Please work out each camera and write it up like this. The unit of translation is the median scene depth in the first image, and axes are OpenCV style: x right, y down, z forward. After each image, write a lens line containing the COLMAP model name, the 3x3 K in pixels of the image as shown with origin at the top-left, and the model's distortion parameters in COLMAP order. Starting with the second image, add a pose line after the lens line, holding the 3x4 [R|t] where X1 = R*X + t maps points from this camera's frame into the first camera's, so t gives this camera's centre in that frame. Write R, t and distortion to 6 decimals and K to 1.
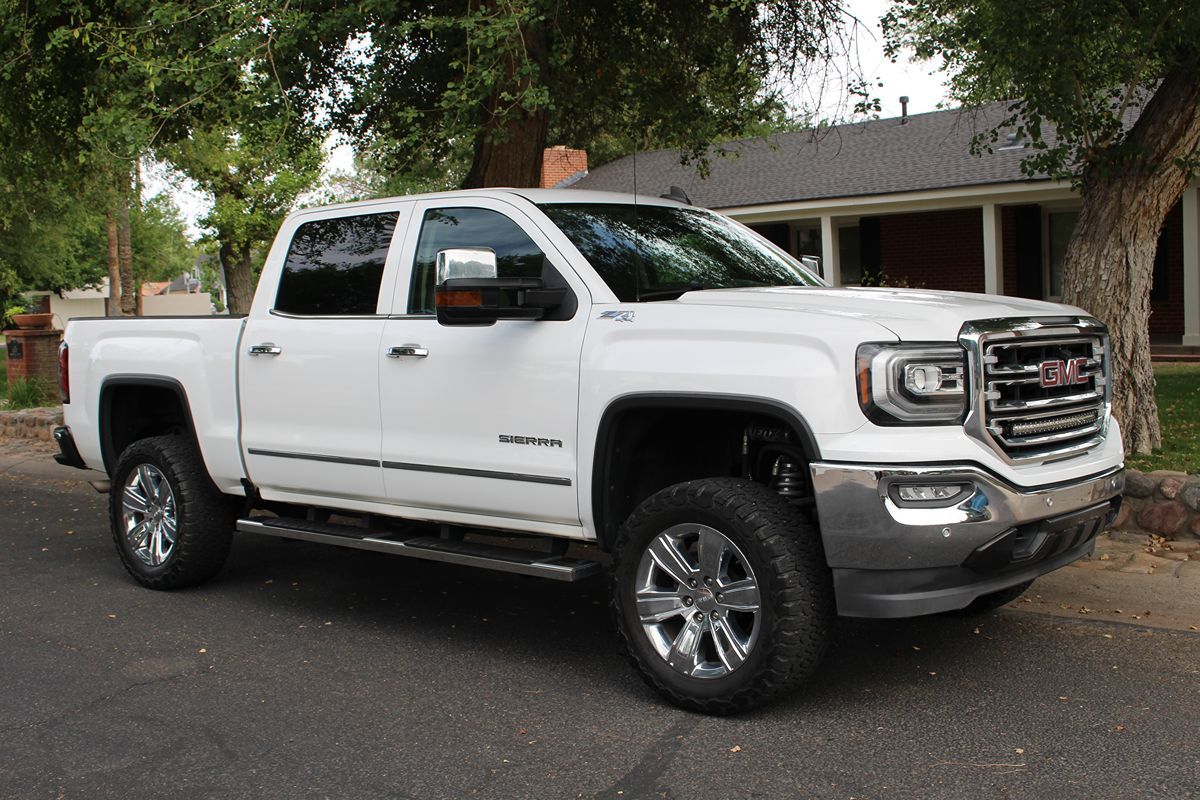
lens RADIAL K [[1834.7, 0, 600.0], [0, 1834.7, 400.0], [0, 0, 1]] dist [-0.208728, 0.044363]
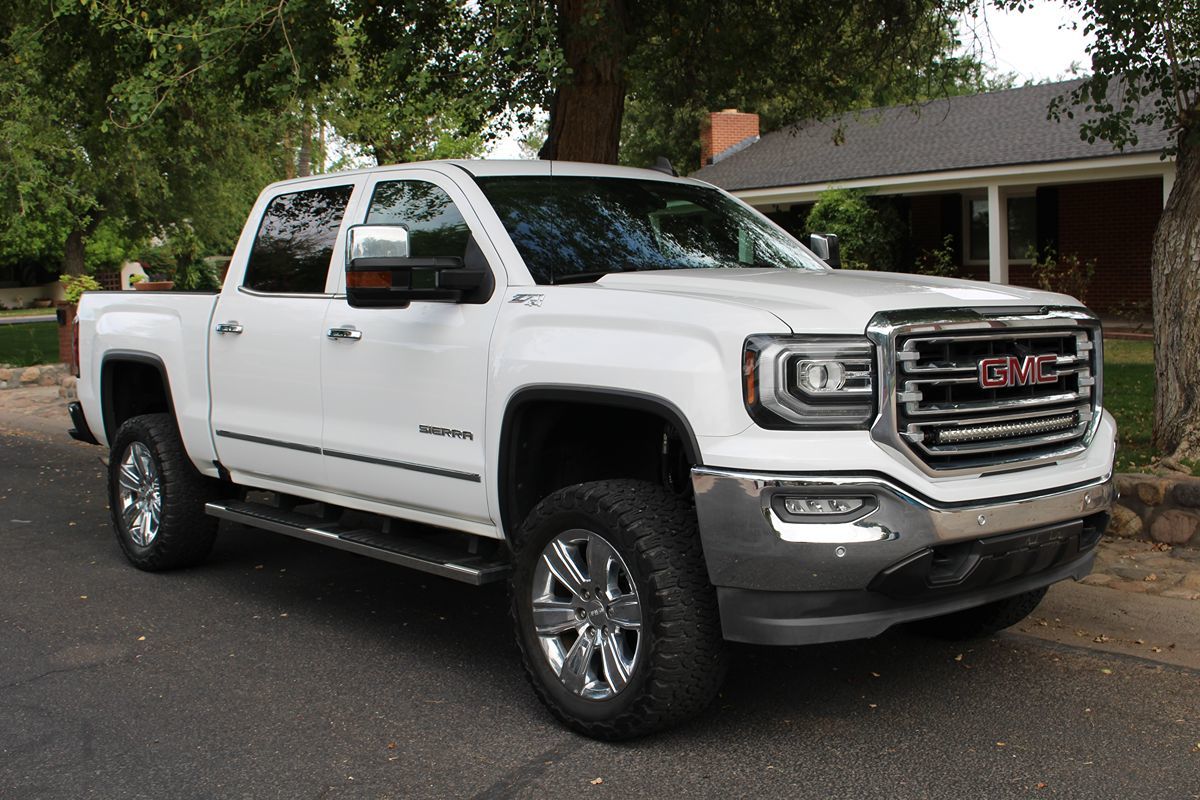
lens RADIAL K [[1864.3, 0, 600.0], [0, 1864.3, 400.0], [0, 0, 1]] dist [-0.192569, 0.170794]
pose [[0.981585, 0.022471, -0.189699, 0.220620], [-0.018911, 0.999610, 0.020558, -0.015222], [0.190087, -0.016592, 0.981627, 0.087732]]
